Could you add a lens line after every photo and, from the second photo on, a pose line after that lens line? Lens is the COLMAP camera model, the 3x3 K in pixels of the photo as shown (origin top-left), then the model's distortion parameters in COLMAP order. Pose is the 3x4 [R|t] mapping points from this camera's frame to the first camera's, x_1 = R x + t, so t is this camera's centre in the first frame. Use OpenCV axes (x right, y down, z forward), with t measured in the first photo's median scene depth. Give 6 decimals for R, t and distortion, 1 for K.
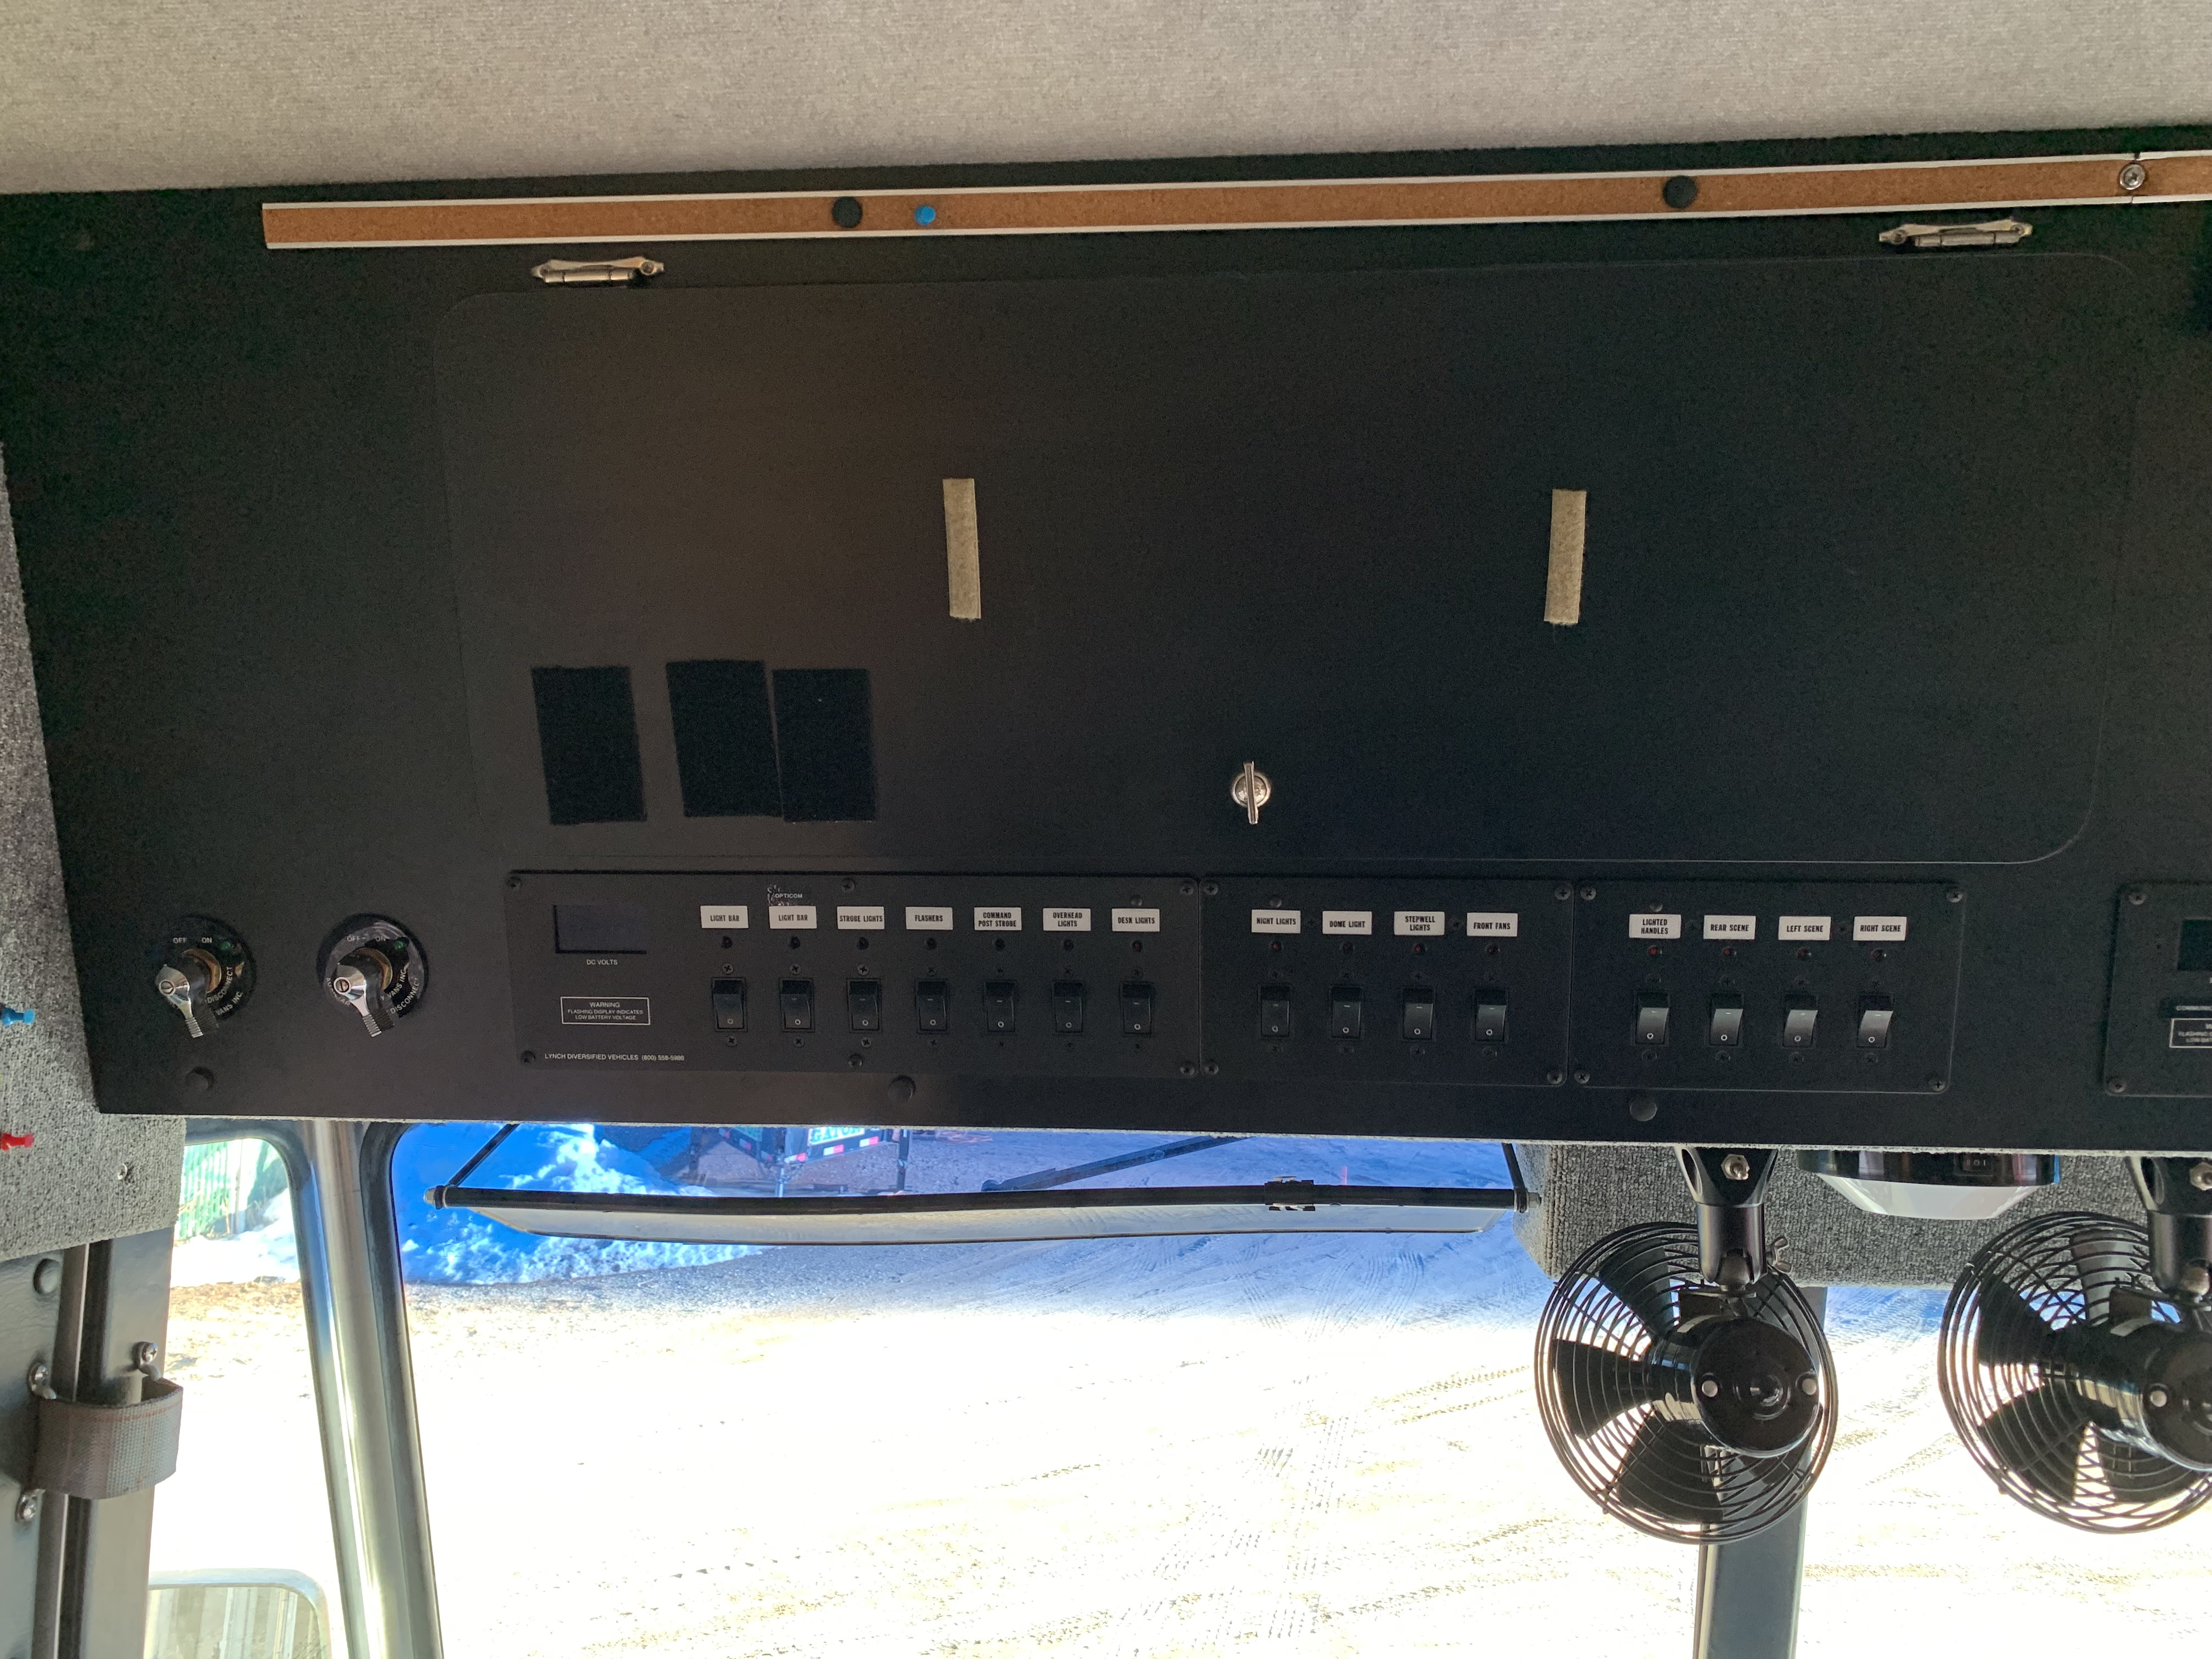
lens RADIAL K [[1688.8, 0, 1109.2], [0, 1688.8, 822.0], [0, 0, 1]] dist [0.012843, -0.023621]
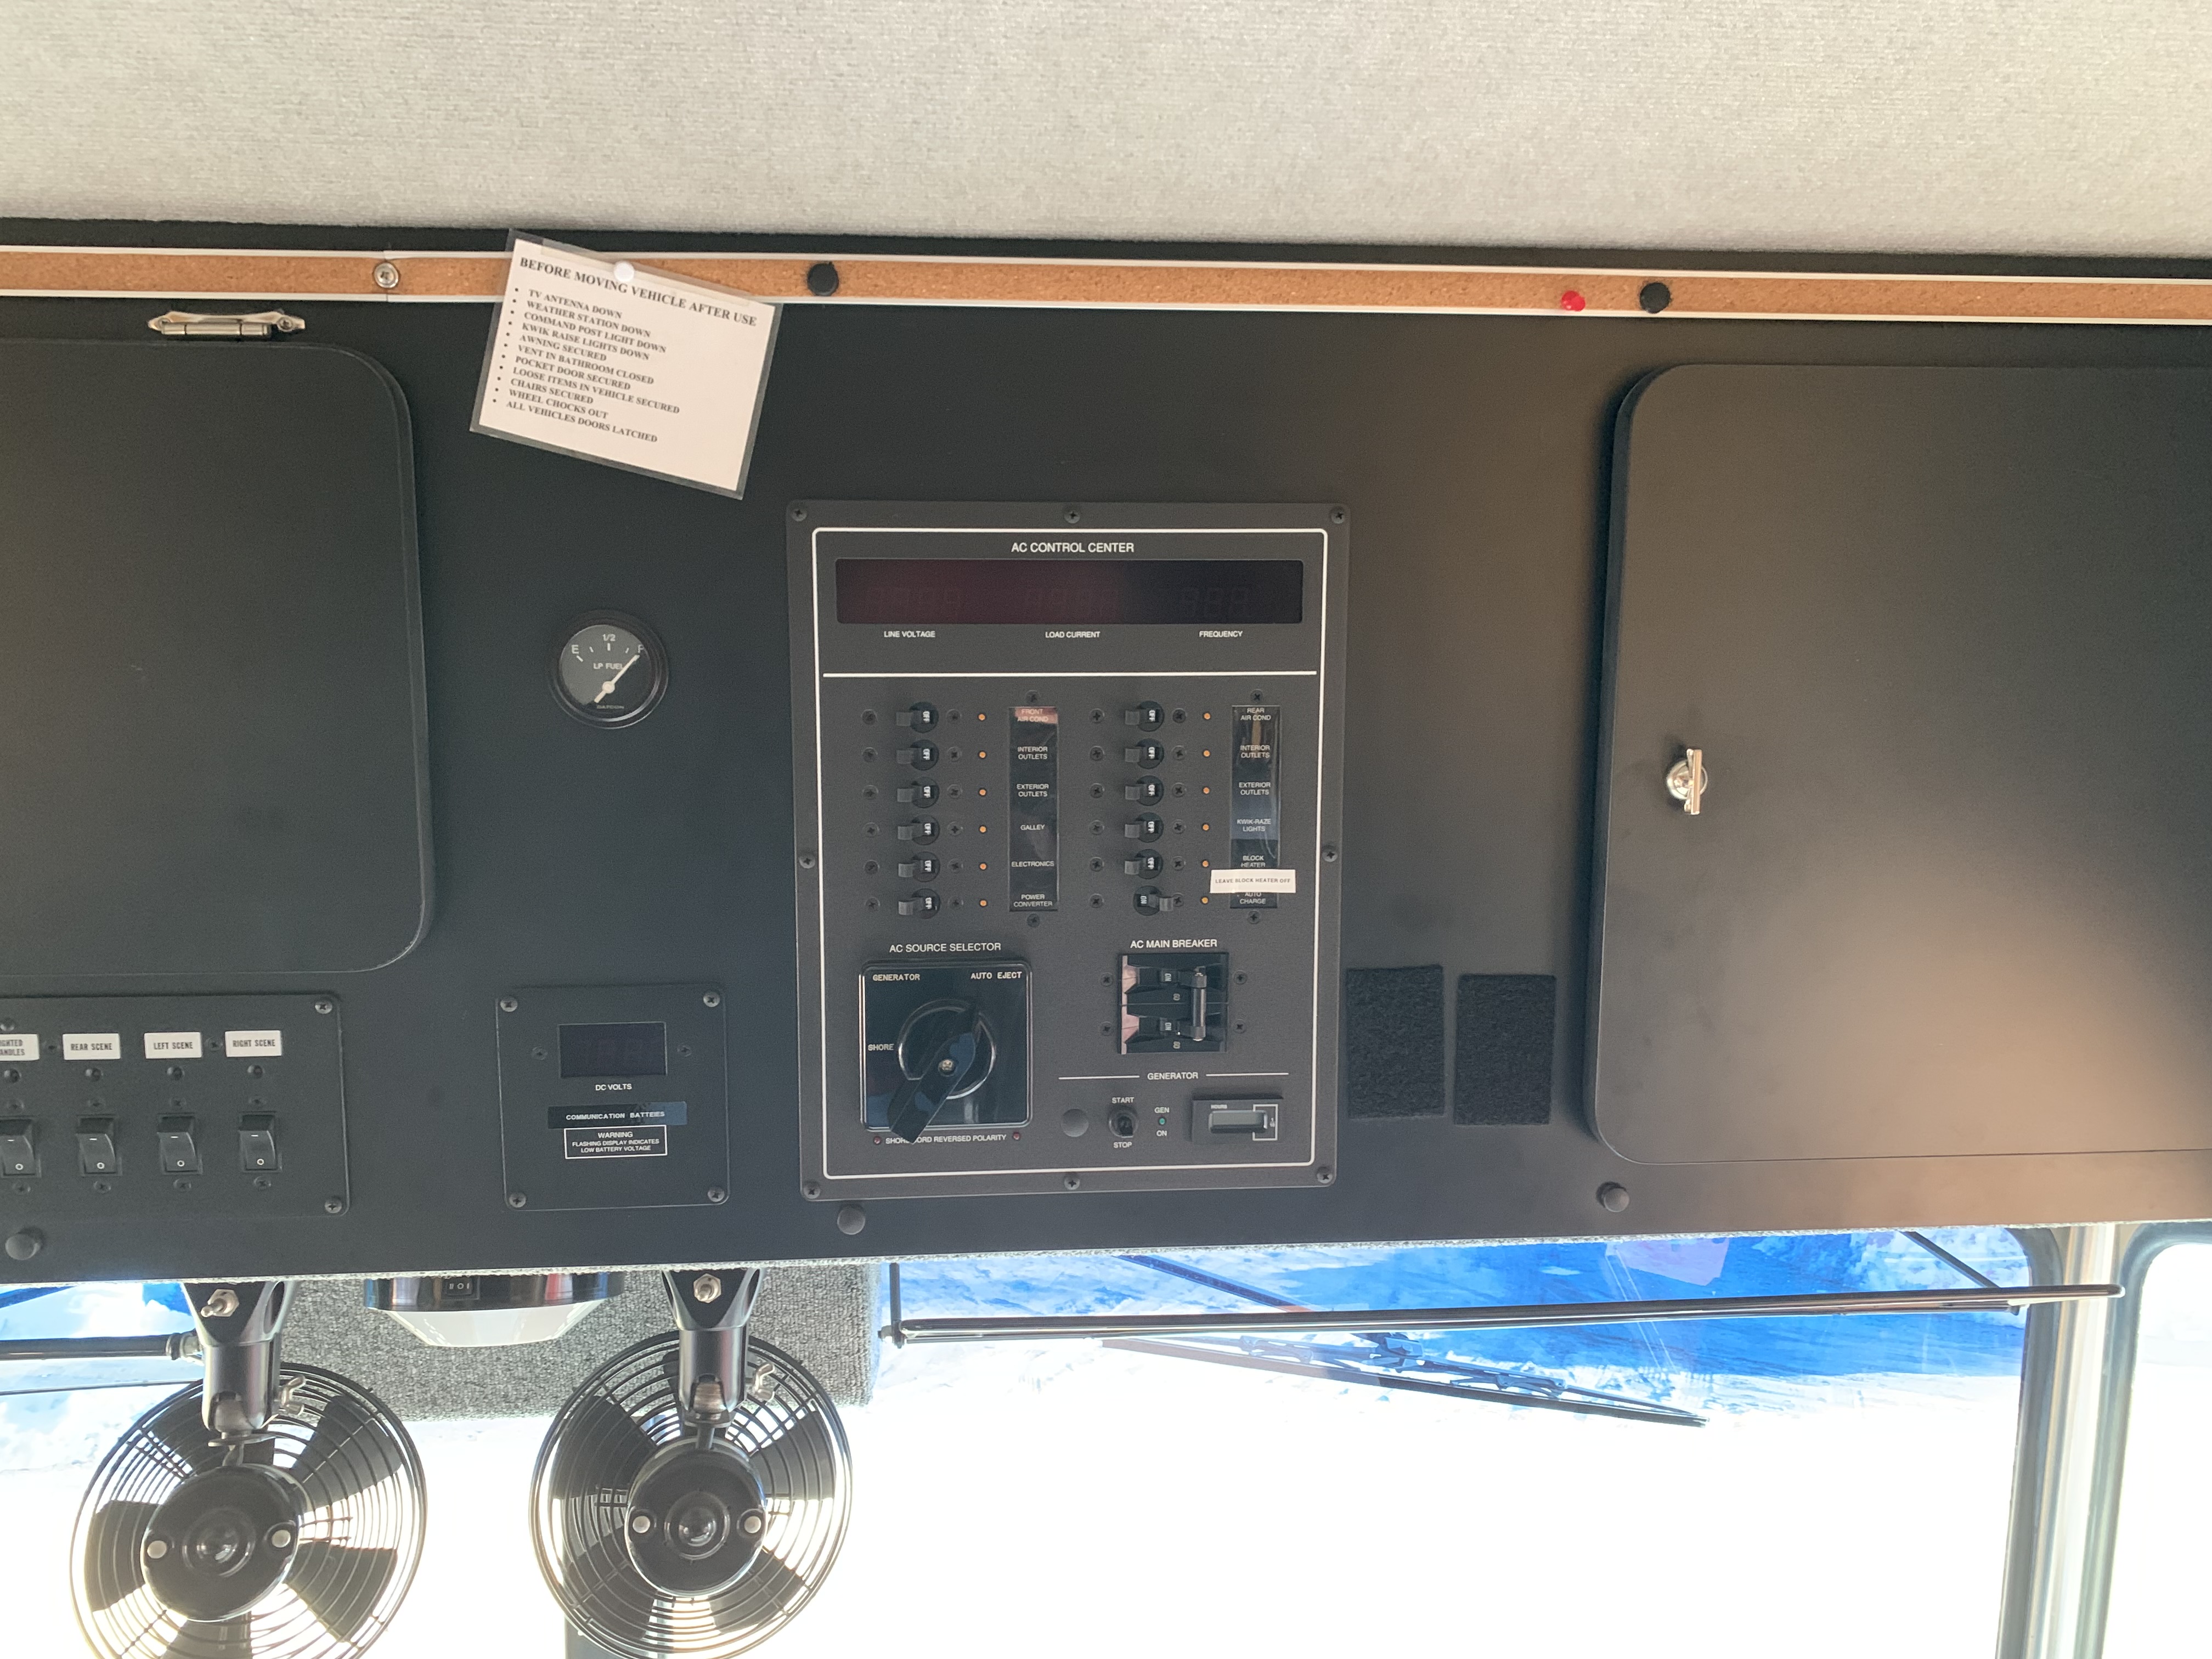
lens RADIAL K [[1775.3, 0, 1106.4], [0, 1775.3, 828.5], [0, 0, 1]] dist [0.005268, -0.017399]
pose [[0.981944, -0.004339, 0.189124, 0.655373], [0.014804, 0.998434, -0.053956, 0.003018], [-0.188594, 0.055781, 0.980470, -0.063162]]
